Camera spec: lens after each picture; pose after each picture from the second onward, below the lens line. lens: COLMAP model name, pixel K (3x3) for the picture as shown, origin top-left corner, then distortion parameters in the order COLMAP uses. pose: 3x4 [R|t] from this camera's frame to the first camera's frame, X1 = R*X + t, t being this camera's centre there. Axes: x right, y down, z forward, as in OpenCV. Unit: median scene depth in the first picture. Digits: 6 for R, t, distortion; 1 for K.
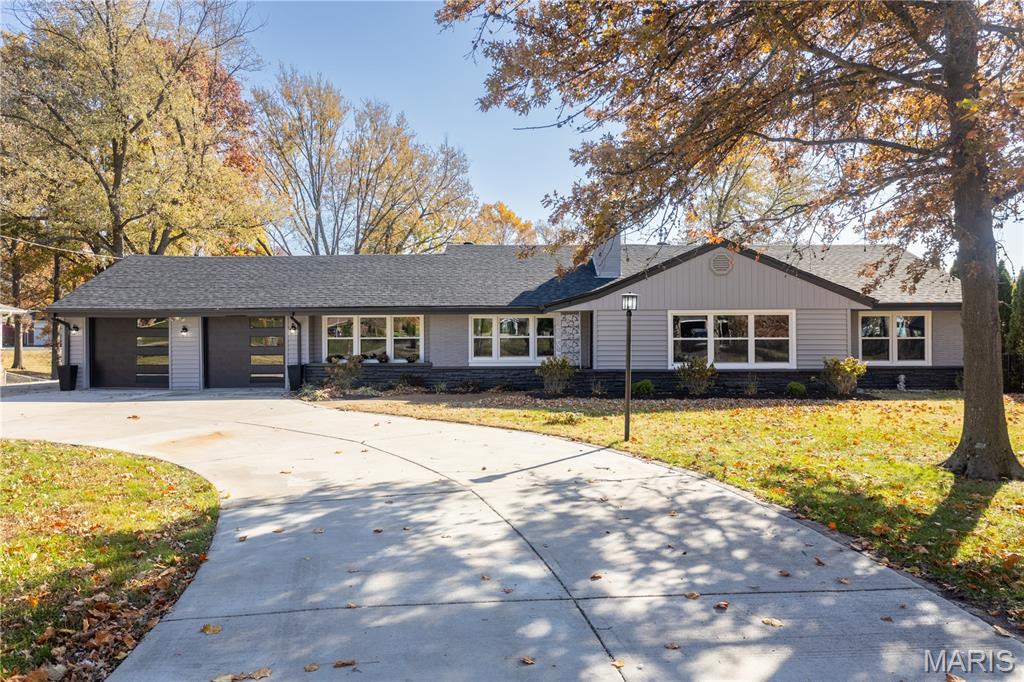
lens RADIAL K [[731.6, 0, 517.9], [0, 731.6, 335.1], [0, 0, 1]] dist [0.008669, -0.003900]
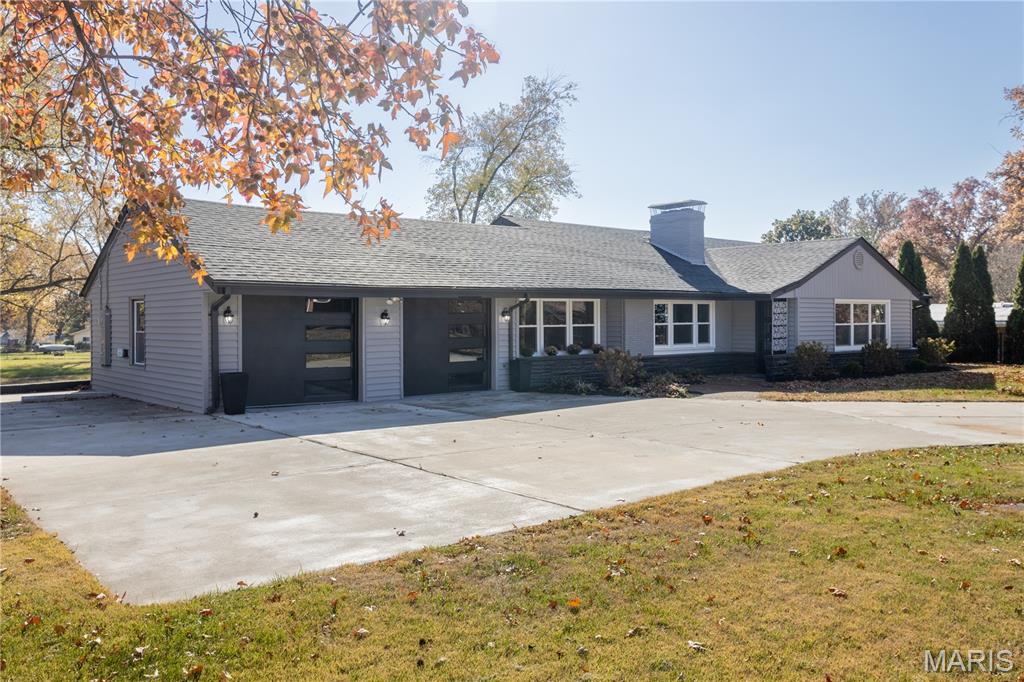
lens RADIAL K [[837.6, 0, 536.6], [0, 837.6, 322.9], [0, 0, 1]] dist [0.025440, -0.009904]
pose [[0.742439, -0.003123, 0.669906, -0.887745], [0.003956, 0.999992, 0.000278, 0.000443], [-0.669902, 0.002444, 0.742446, 0.306928]]
